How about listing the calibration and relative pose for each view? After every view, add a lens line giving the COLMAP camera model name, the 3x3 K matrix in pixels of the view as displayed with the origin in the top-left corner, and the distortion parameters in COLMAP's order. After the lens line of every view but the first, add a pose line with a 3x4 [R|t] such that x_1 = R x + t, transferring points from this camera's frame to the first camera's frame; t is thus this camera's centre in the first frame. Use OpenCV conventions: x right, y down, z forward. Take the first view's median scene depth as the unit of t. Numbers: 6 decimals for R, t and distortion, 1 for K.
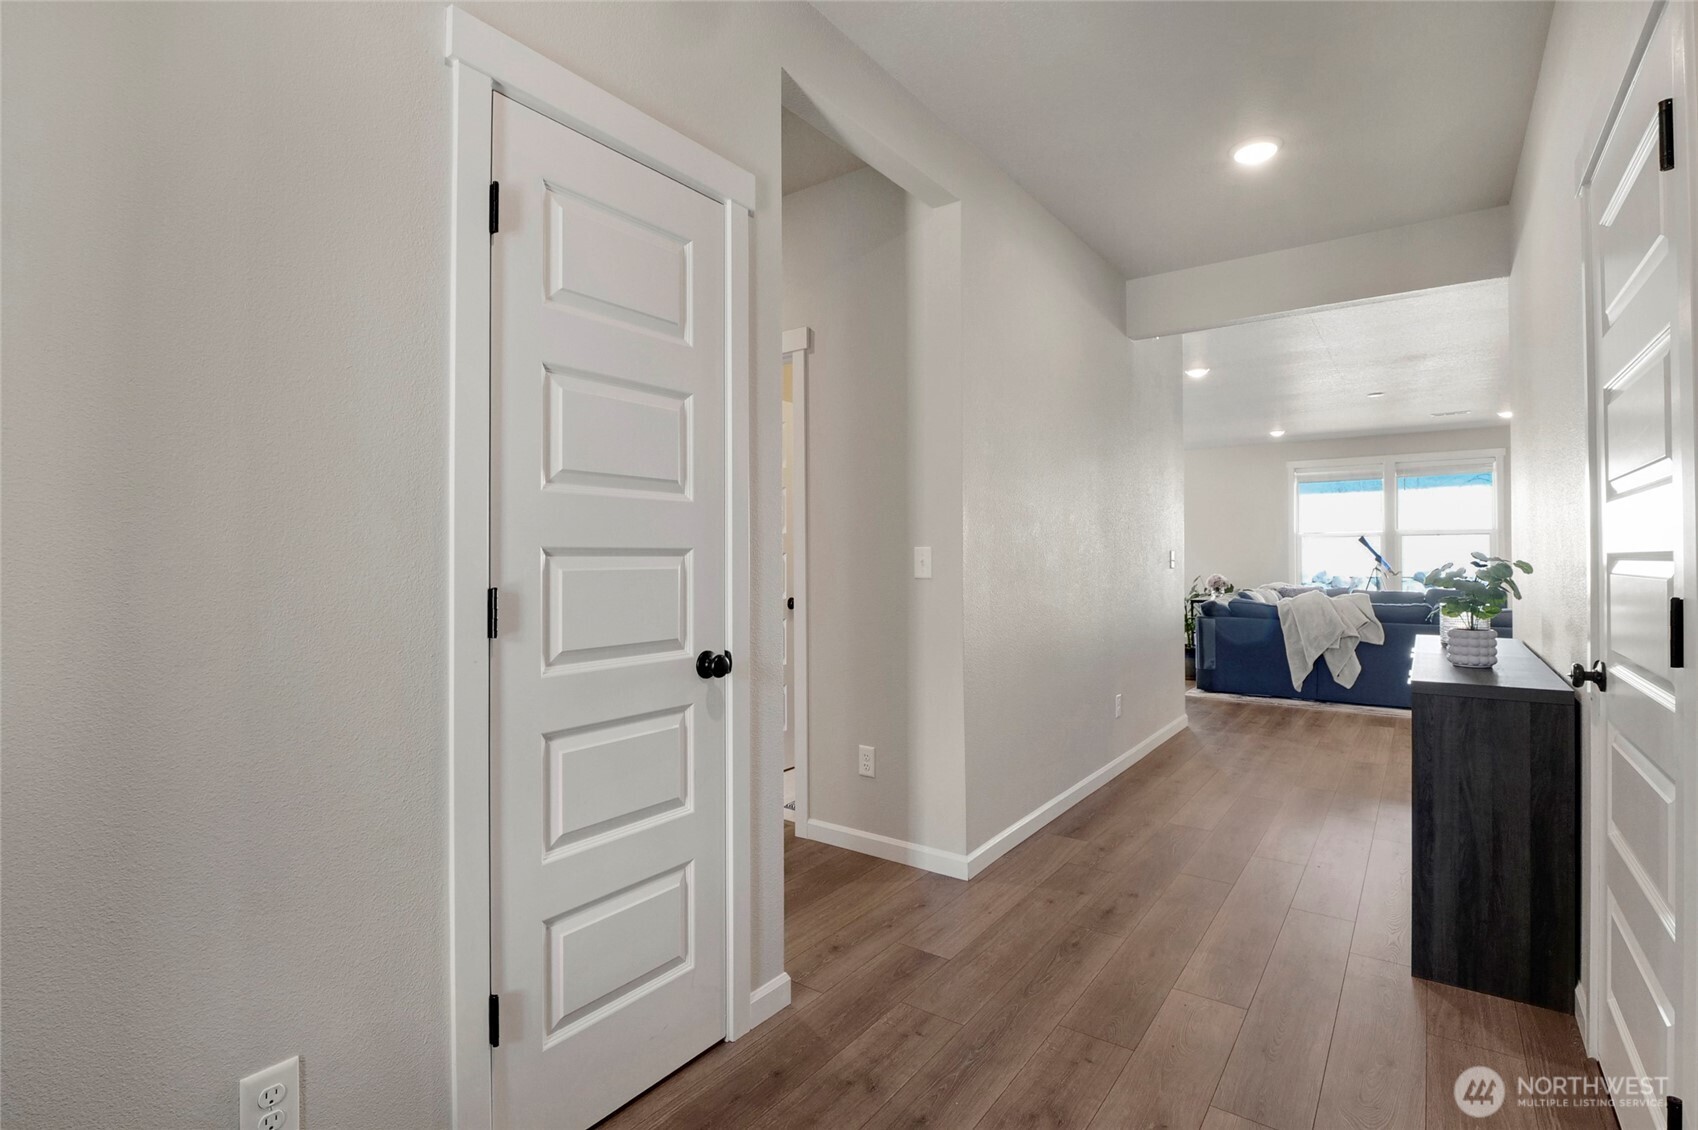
lens RADIAL K [[801.4, 0, 844.0], [0, 801.4, 551.5], [0, 0, 1]] dist [-0.019328, -0.000909]
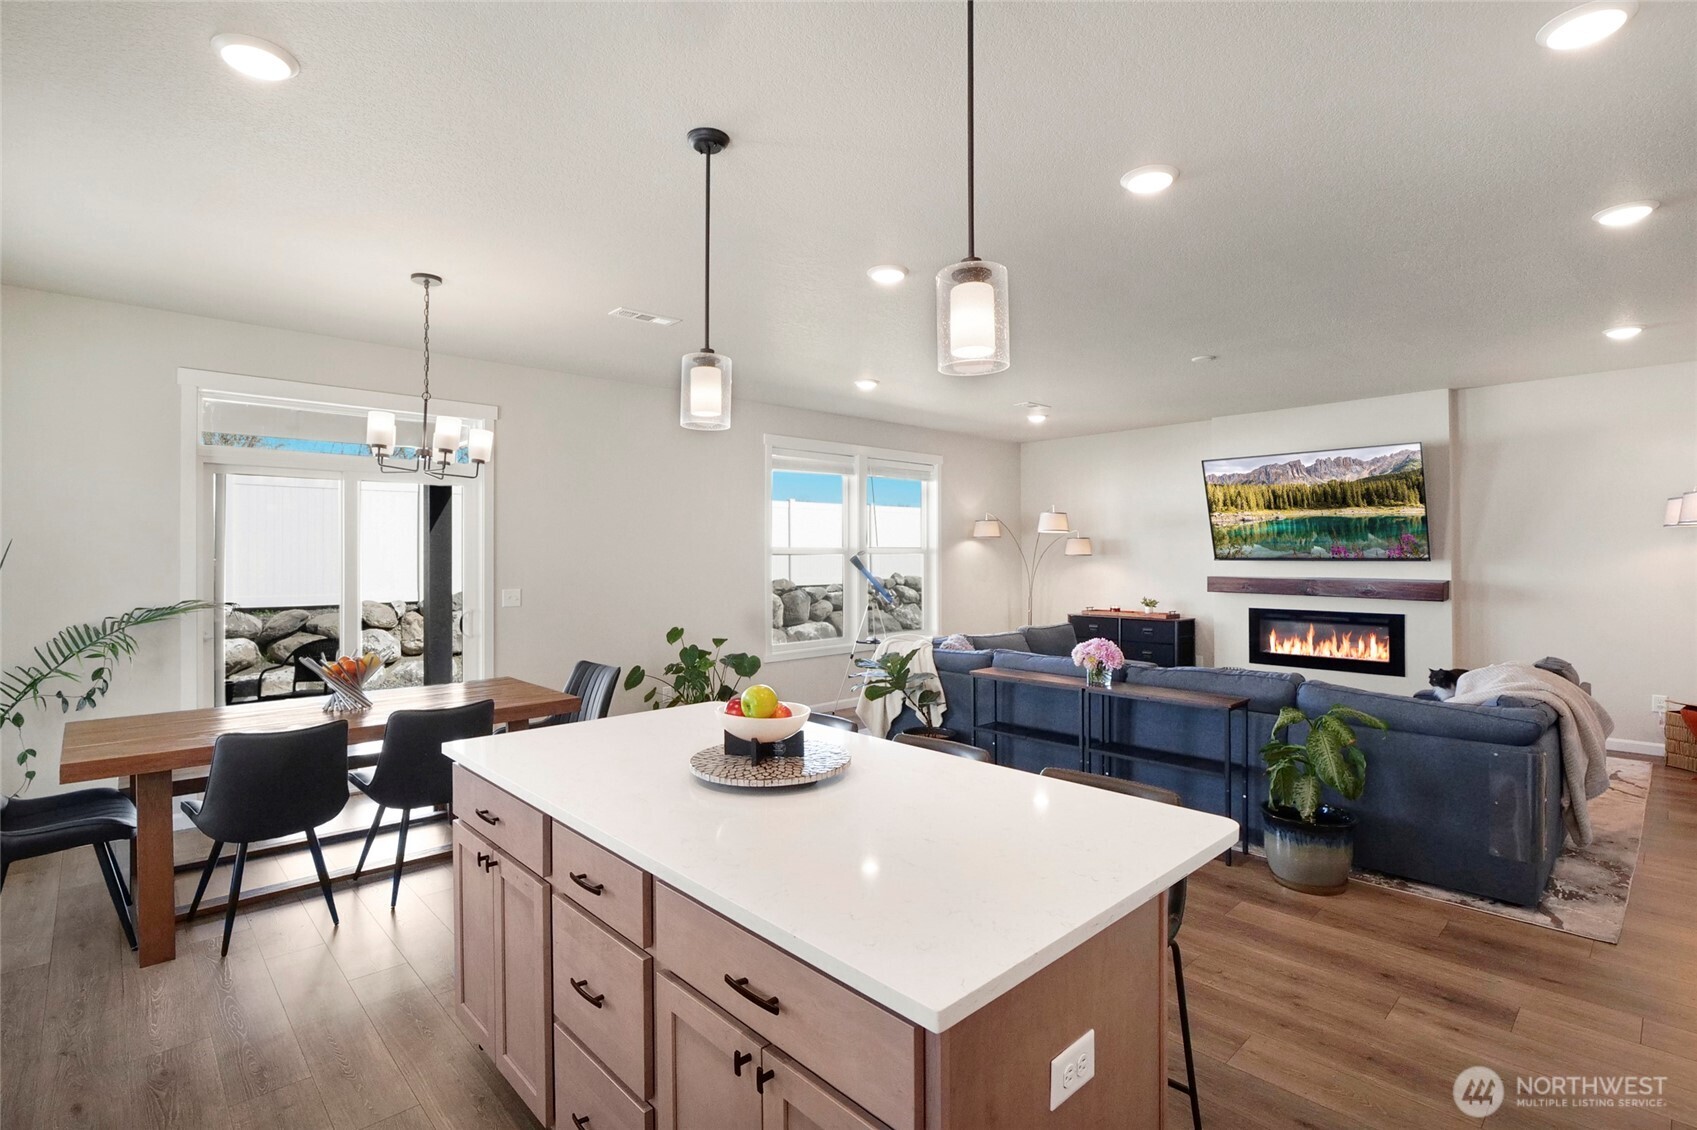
lens RADIAL K [[800.9, 0, 855.0], [0, 800.9, 550.4], [0, 0, 1]] dist [-0.019328, -0.000909]
pose [[0.181739, 0.000699, 0.983347, -0.086895], [-0.005292, 0.999986, 0.000267, -0.037847], [-0.983333, -0.005253, 0.181740, 1.417271]]
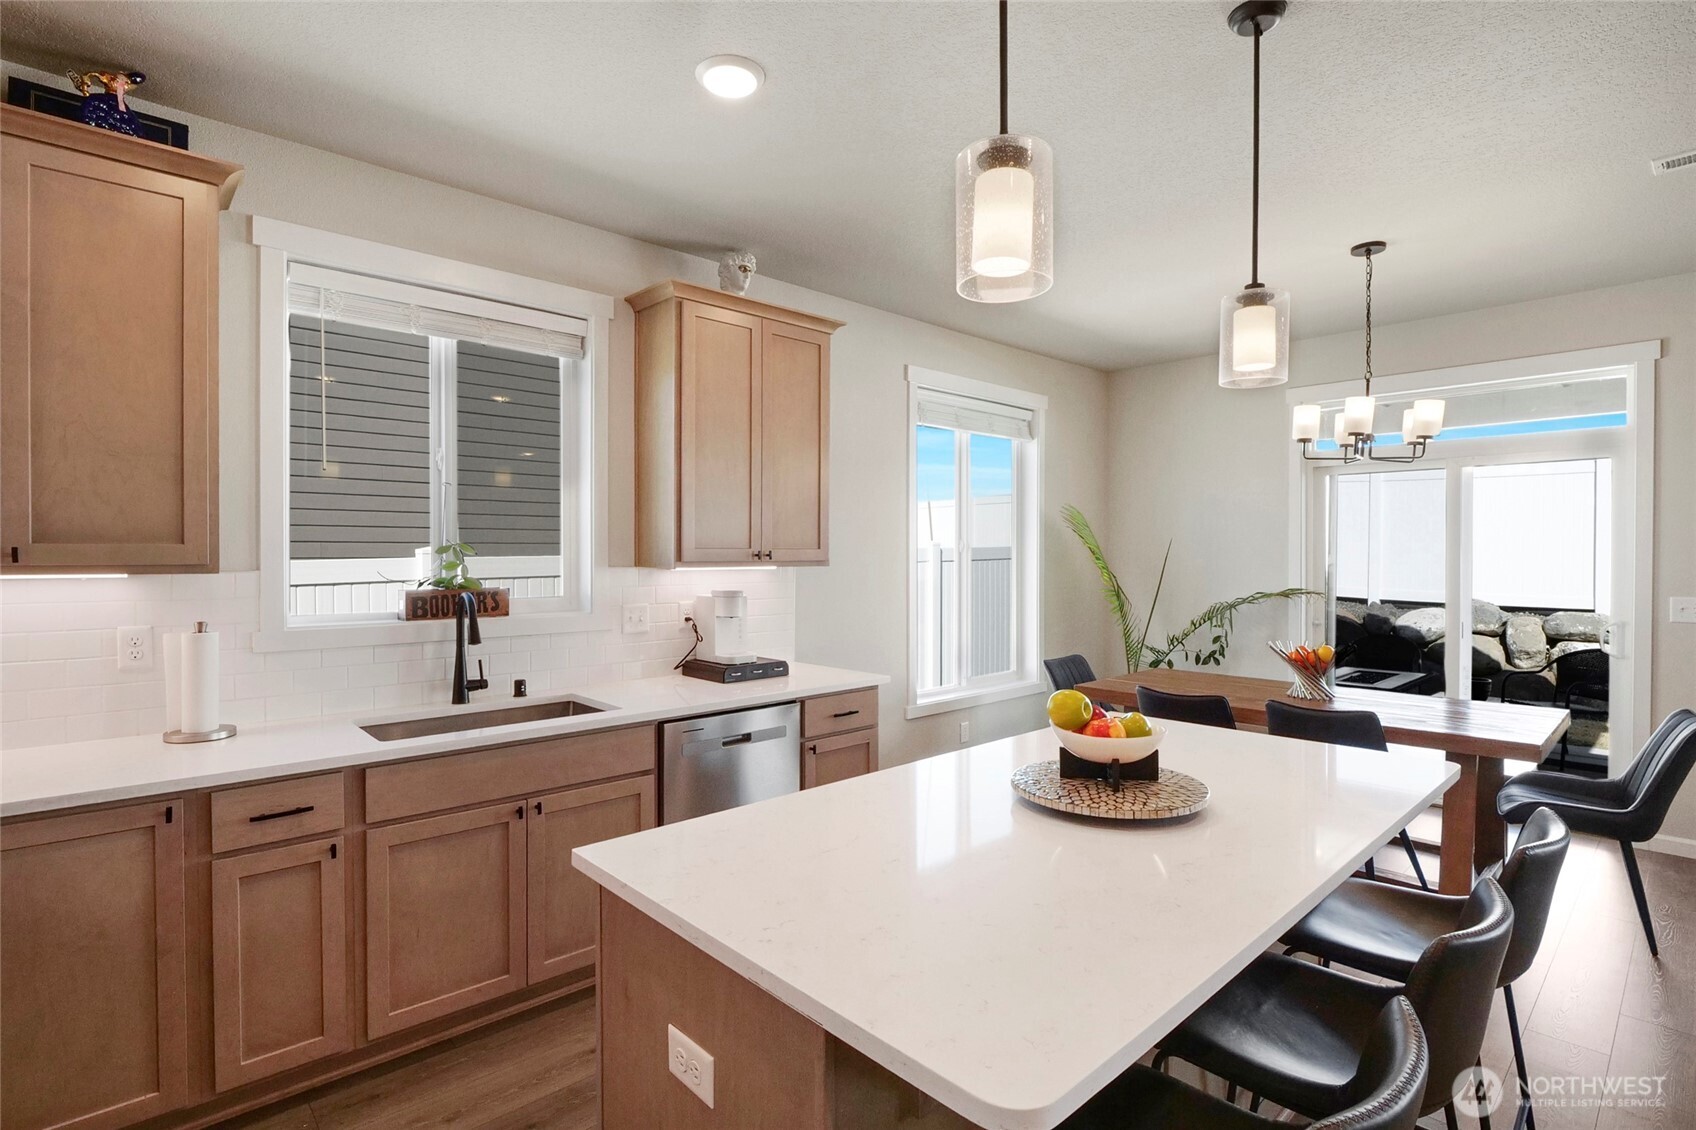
lens RADIAL K [[800.4, 0, 826.8], [0, 800.4, 561.6], [0, 0, 1]] dist [-0.019328, -0.000909]
pose [[0.978348, -0.001784, -0.206961, 0.180216], [0.004821, 0.999888, 0.014167, -0.032208], [0.206912, -0.014858, 0.978247, 1.228216]]
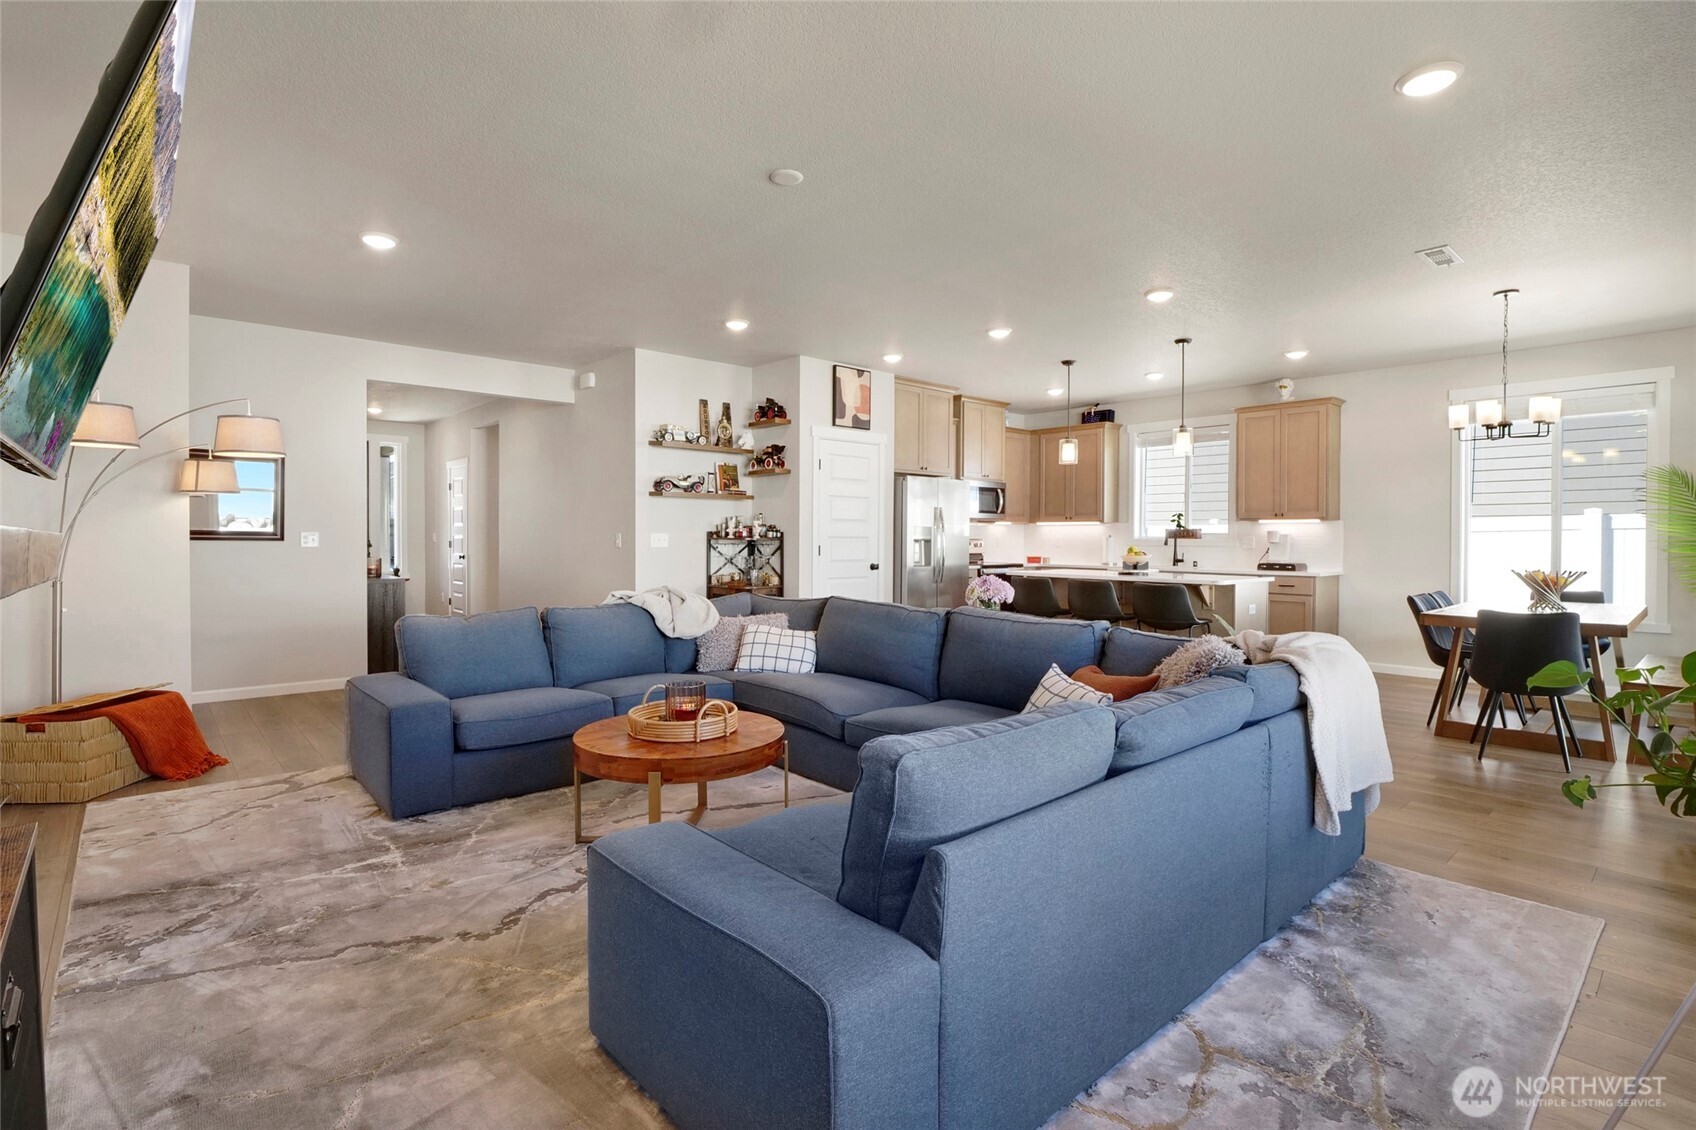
lens RADIAL K [[800.4, 0, 833.4], [0, 800.4, 552.6], [0, 0, 1]] dist [-0.019328, -0.000909]
pose [[-0.232386, 0.015829, -0.972495, 1.341540], [0.003442, 0.999875, 0.015452, 0.006135], [0.972618, 0.000243, -0.232411, 1.369136]]
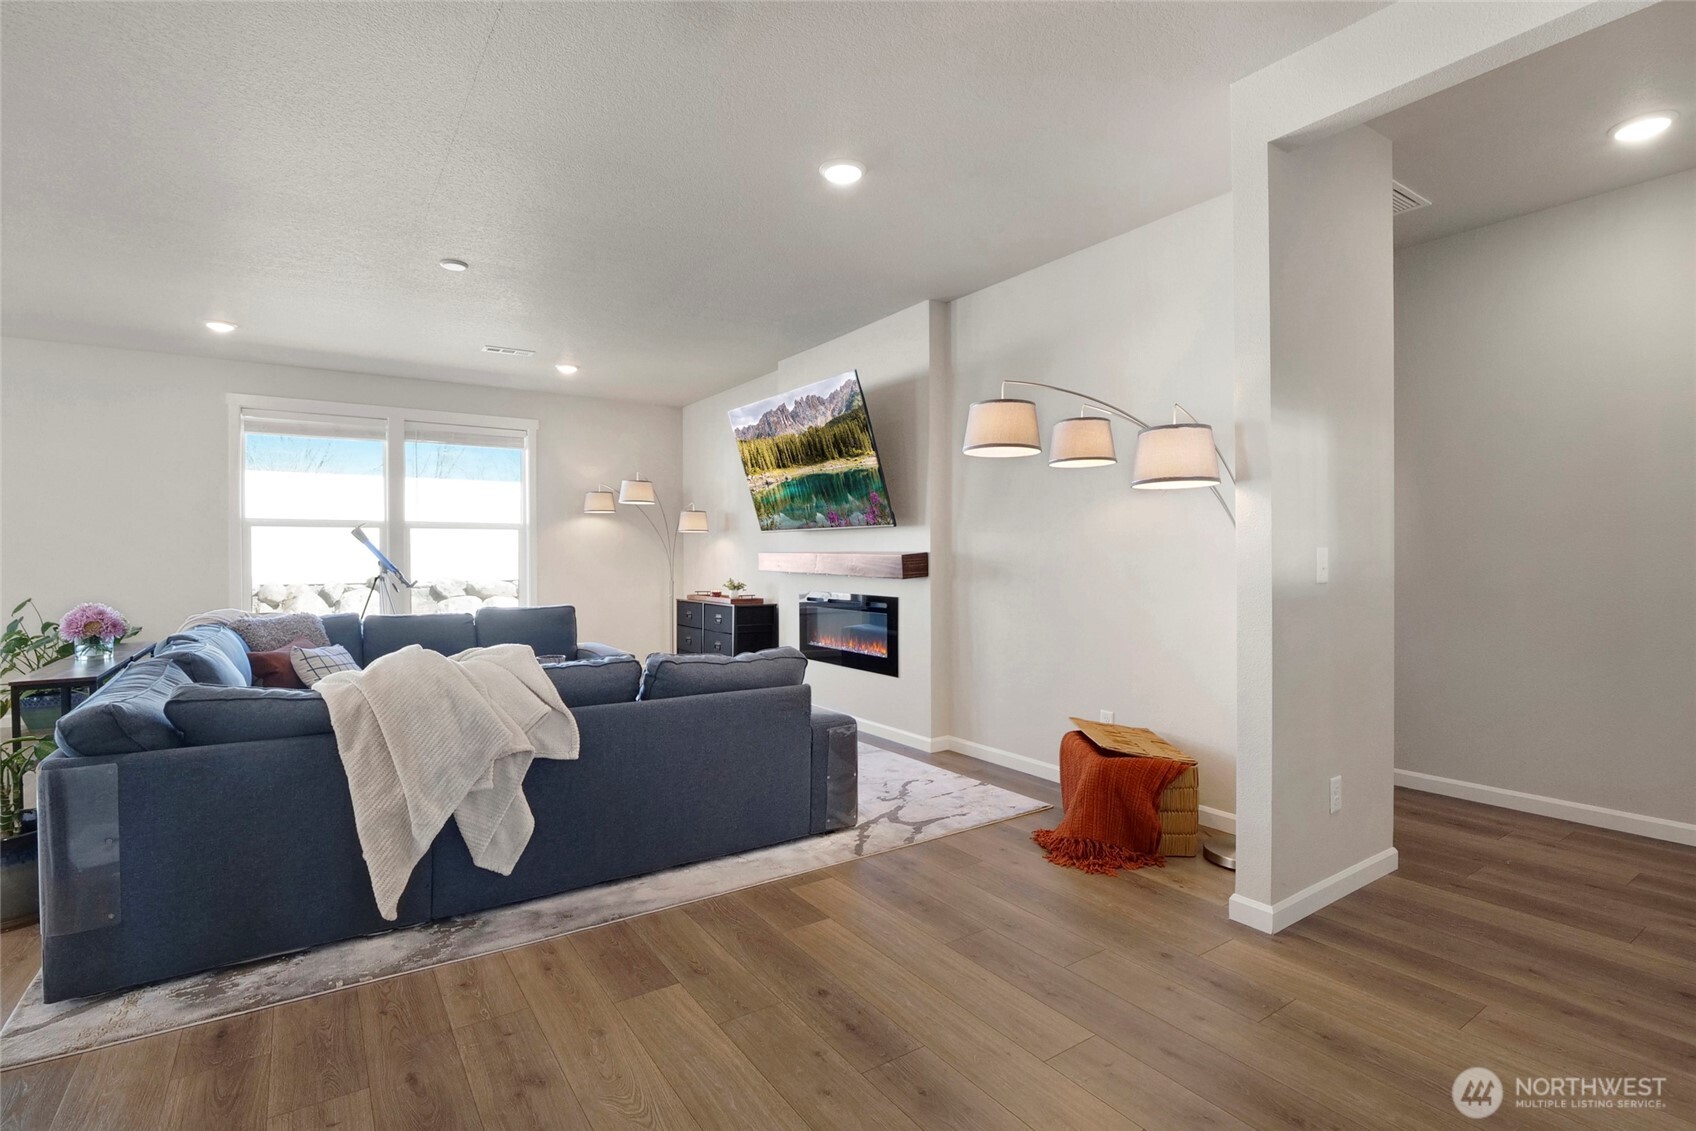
lens RADIAL K [[800.4, 0, 852.5], [0, 800.4, 560.6], [0, 0, 1]] dist [-0.019328, -0.000909]
pose [[0.324482, -0.002583, 0.945888, 0.286228], [-0.009899, 0.999932, 0.006126, 0.000576], [-0.945840, -0.011352, 0.324434, 0.672629]]
